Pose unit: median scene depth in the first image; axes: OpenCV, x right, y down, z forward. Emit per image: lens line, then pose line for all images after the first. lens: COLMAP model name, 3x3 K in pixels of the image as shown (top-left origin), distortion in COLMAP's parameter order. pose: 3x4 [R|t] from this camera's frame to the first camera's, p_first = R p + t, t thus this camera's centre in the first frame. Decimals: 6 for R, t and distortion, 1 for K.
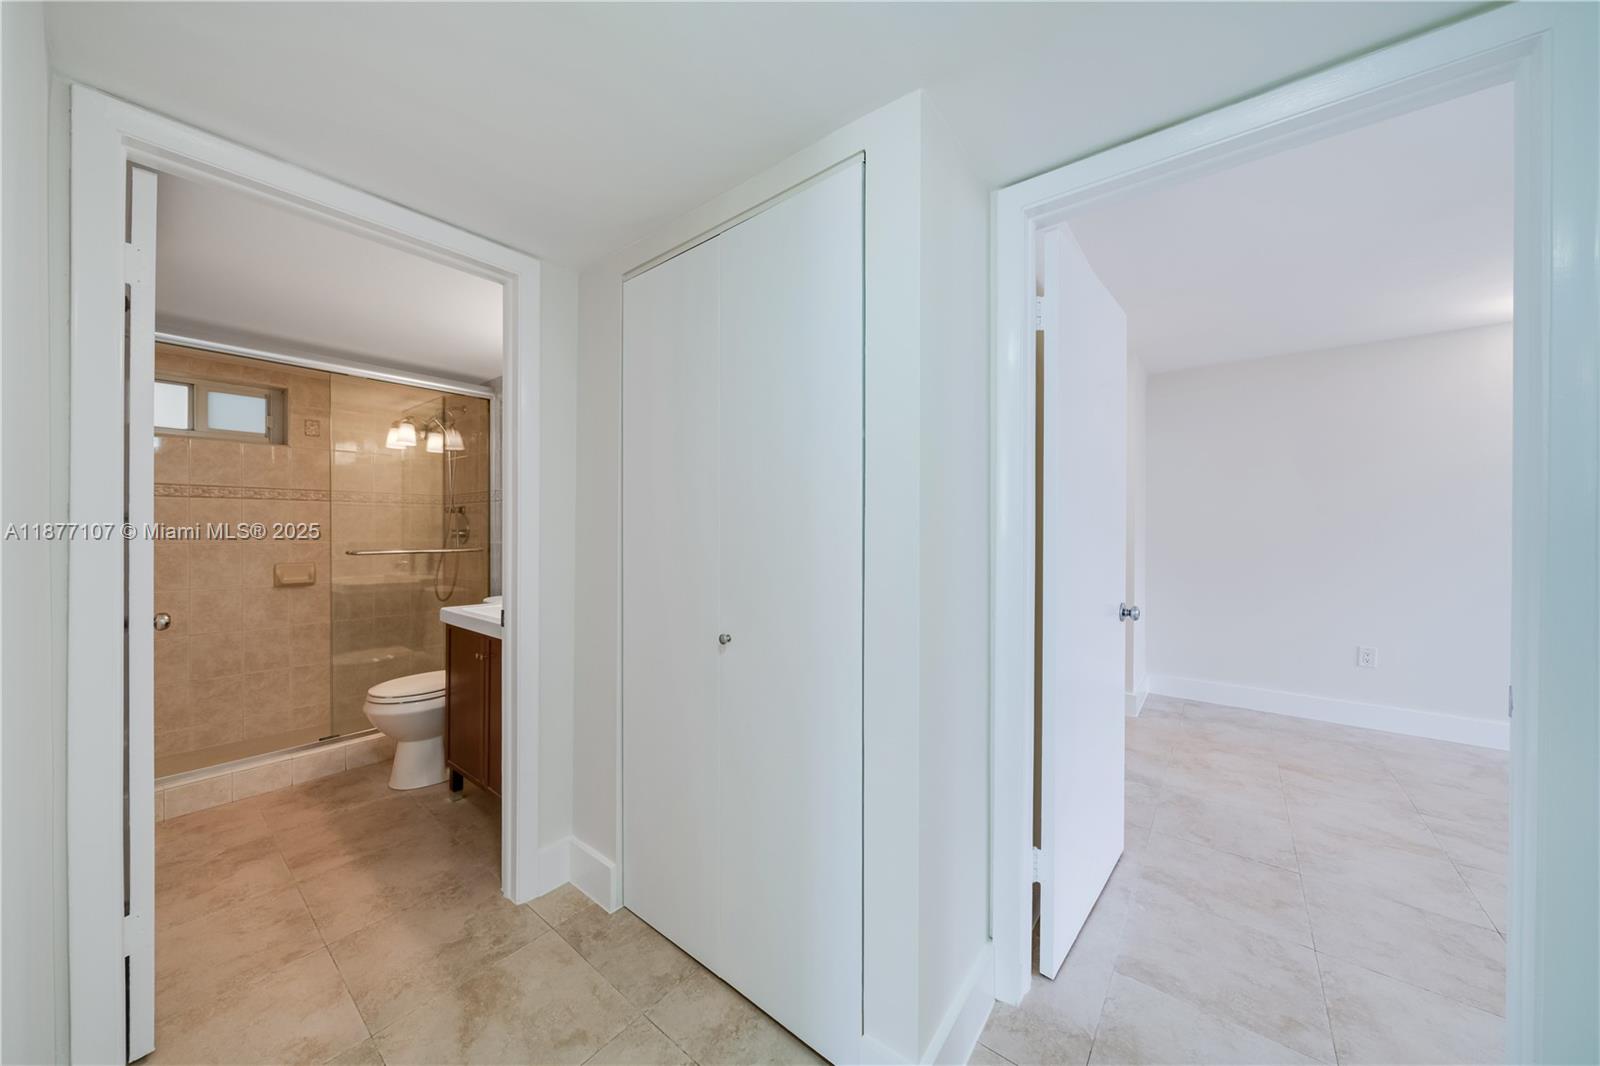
lens RADIAL K [[547.4, 0, 793.5], [0, 547.4, 531.3], [0, 0, 1]] dist [-0.001705, -0.000094]
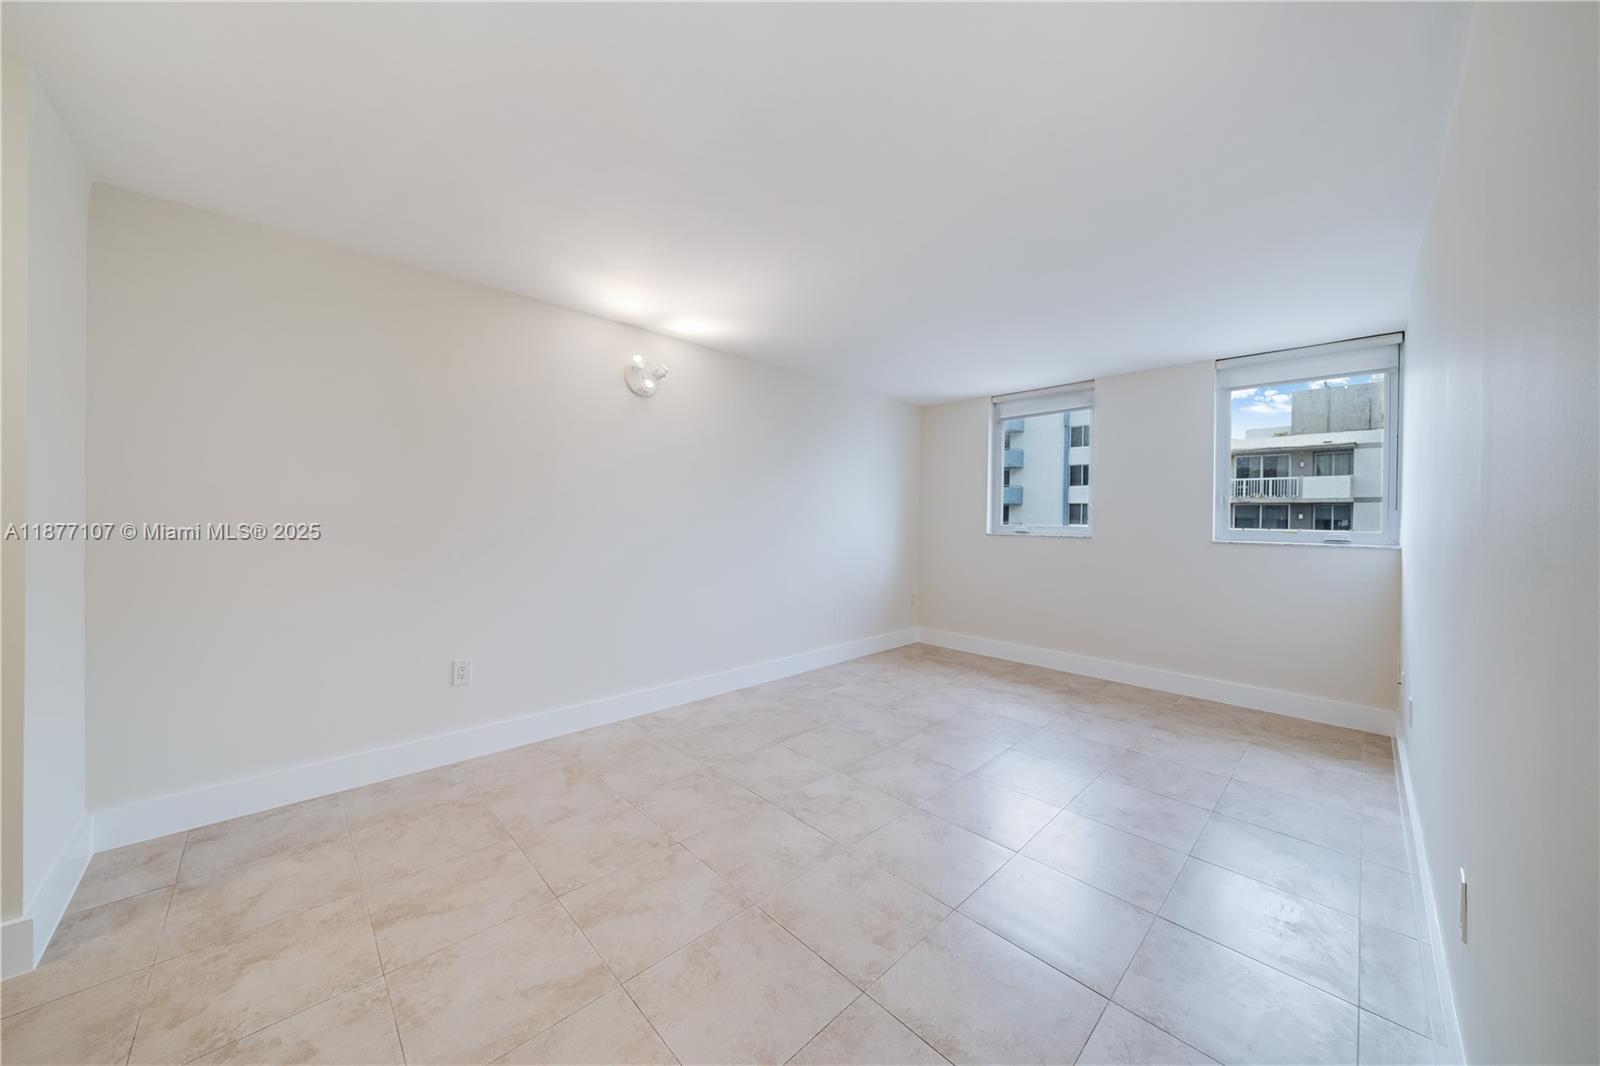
lens RADIAL K [[547.4, 0, 797.1], [0, 547.4, 519.2], [0, 0, 1]] dist [-0.001705, -0.000094]
pose [[0.131513, -0.004479, 0.991304, 0.201626], [-0.005127, 0.999973, 0.005198, -0.000914], [-0.991301, -0.005766, 0.131487, 0.257595]]
